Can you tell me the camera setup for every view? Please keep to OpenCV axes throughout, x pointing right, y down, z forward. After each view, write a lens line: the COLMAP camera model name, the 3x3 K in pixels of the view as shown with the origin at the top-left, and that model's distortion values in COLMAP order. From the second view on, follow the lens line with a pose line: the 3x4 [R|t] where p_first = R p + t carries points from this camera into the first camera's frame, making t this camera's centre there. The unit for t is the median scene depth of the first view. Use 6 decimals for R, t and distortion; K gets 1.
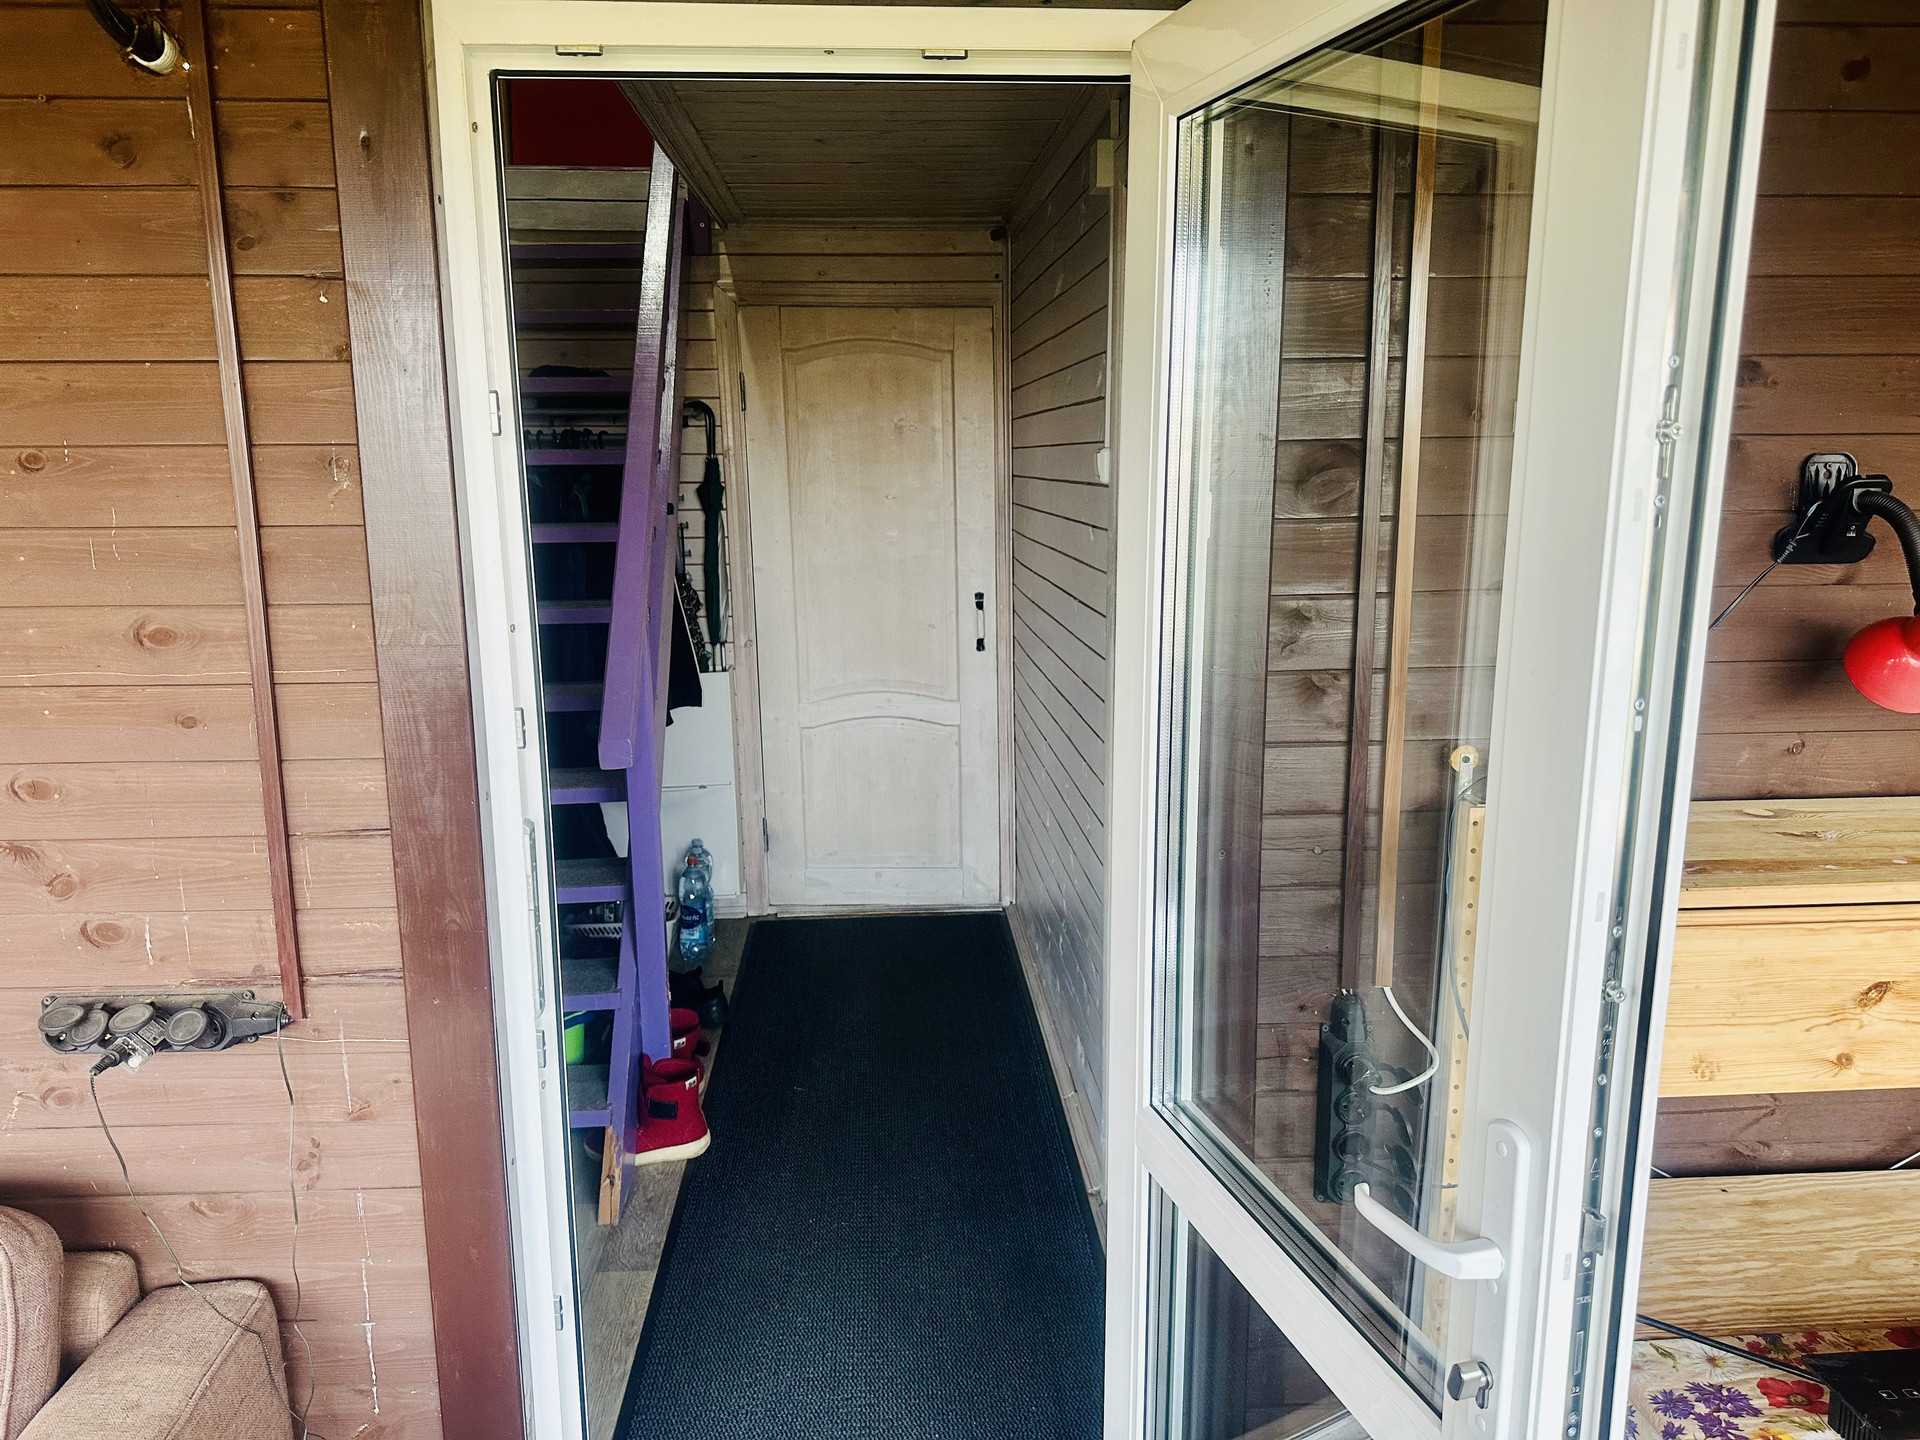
lens RADIAL K [[1350.8, 0, 968.5], [0, 1350.8, 715.3], [0, 0, 1]] dist [0.079882, -0.075120]
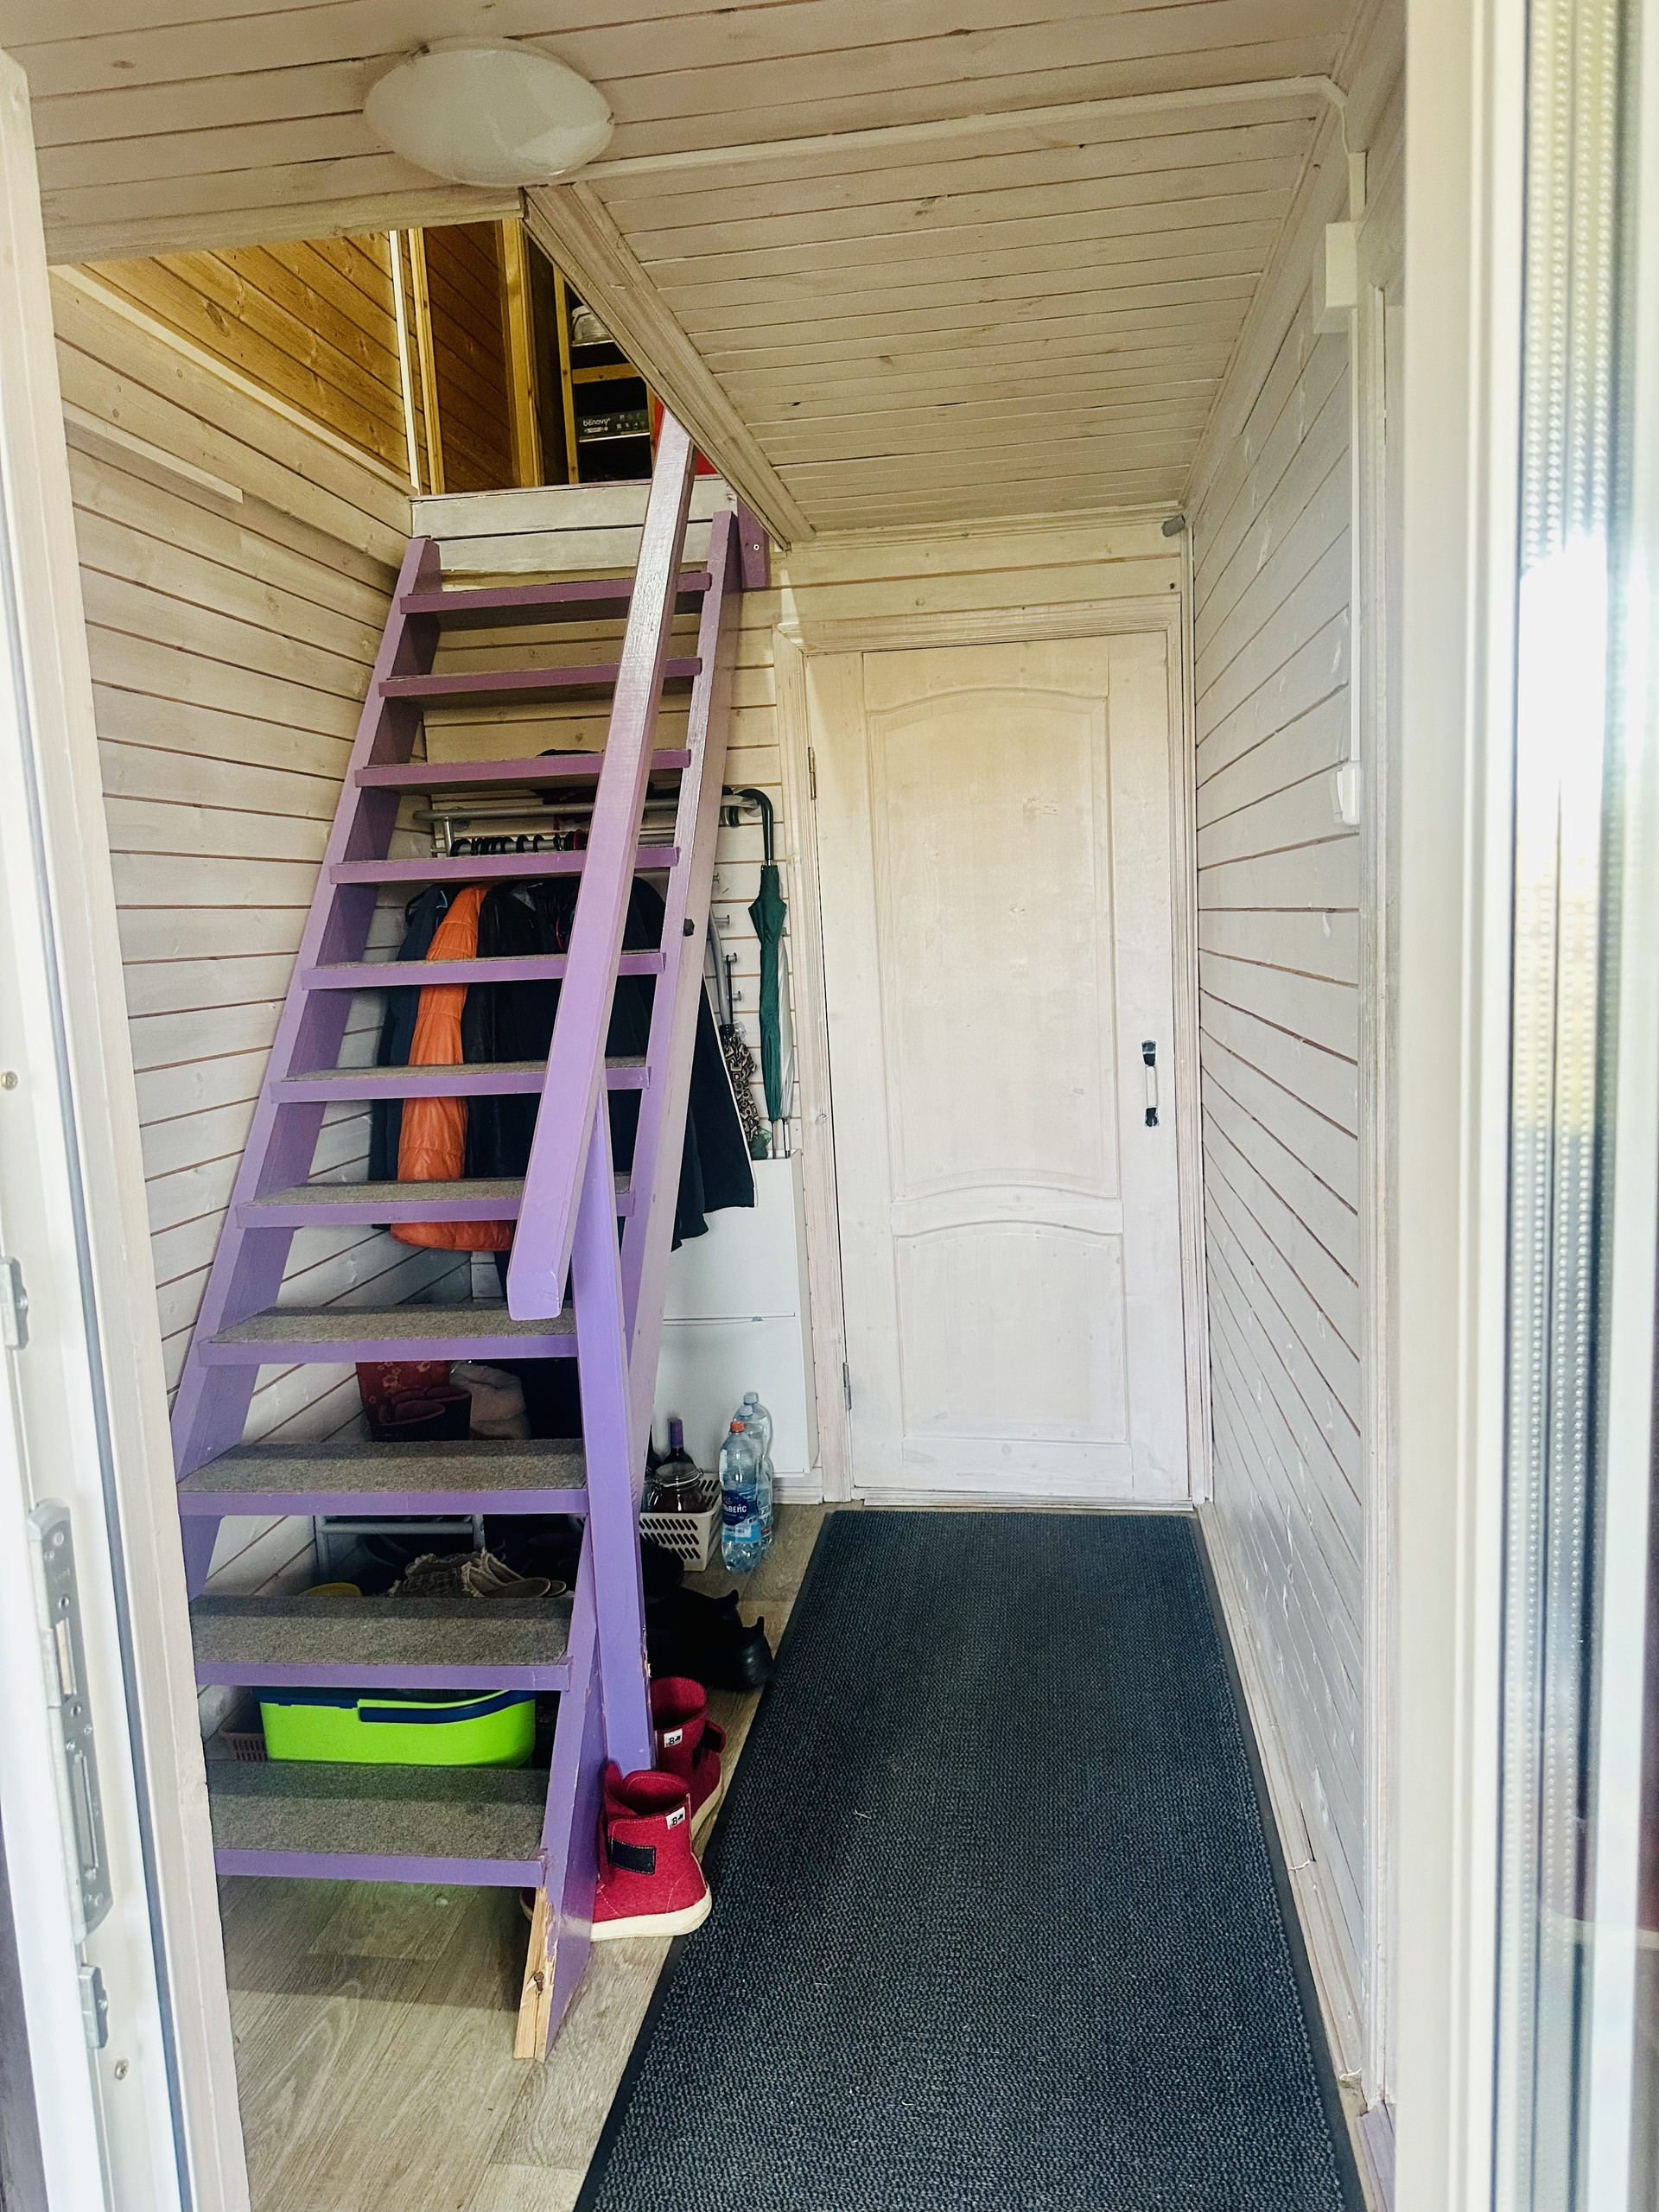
lens RADIAL K [[1556.3, 0, 820.3], [0, 1556.3, 1114.4], [0, 0, 1]] dist [0.079882, -0.075120]
pose [[0.976328, -0.011861, -0.215969, 0.016195], [-0.000468, 0.998377, -0.056947, -0.008783], [0.216294, 0.055700, 0.974738, 0.199381]]
